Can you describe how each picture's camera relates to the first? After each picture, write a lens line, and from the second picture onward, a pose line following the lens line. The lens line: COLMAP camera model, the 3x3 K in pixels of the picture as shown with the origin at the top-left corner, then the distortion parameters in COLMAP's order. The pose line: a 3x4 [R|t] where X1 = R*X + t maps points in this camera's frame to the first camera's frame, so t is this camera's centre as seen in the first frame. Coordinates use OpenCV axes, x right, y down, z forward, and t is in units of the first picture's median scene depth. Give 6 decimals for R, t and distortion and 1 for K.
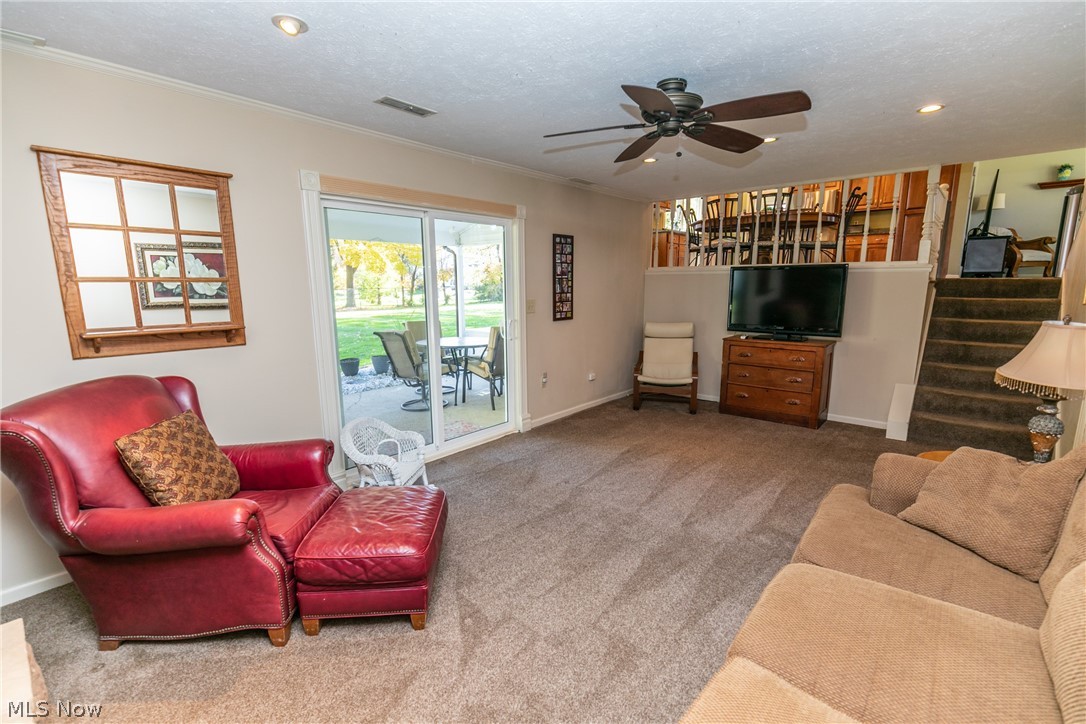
lens RADIAL K [[482.0, 0, 544.7], [0, 482.0, 364.6], [0, 0, 1]] dist [0.000835, 0.000098]
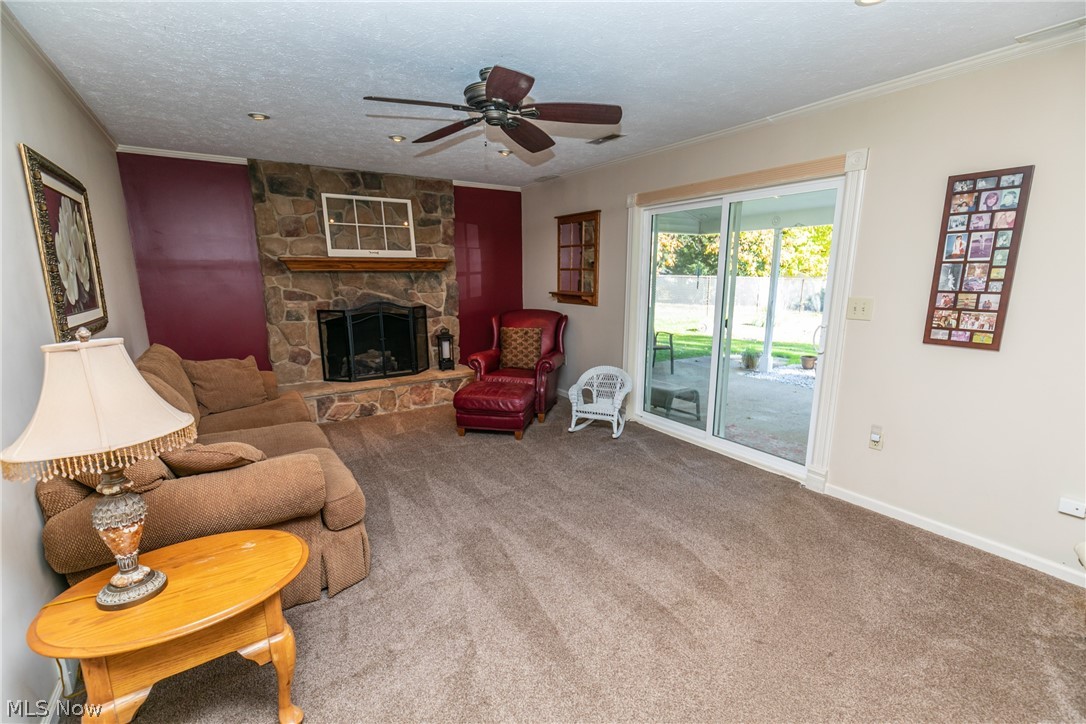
lens RADIAL K [[482.0, 0, 544.7], [0, 482.0, 364.6], [0, 0, 1]] dist [0.000835, 0.000098]
pose [[-0.271739, 0.184643, -0.944492, 0.636620], [-0.162992, 0.958414, 0.234259, -0.122500], [0.948468, 0.217602, -0.230343, 0.717178]]
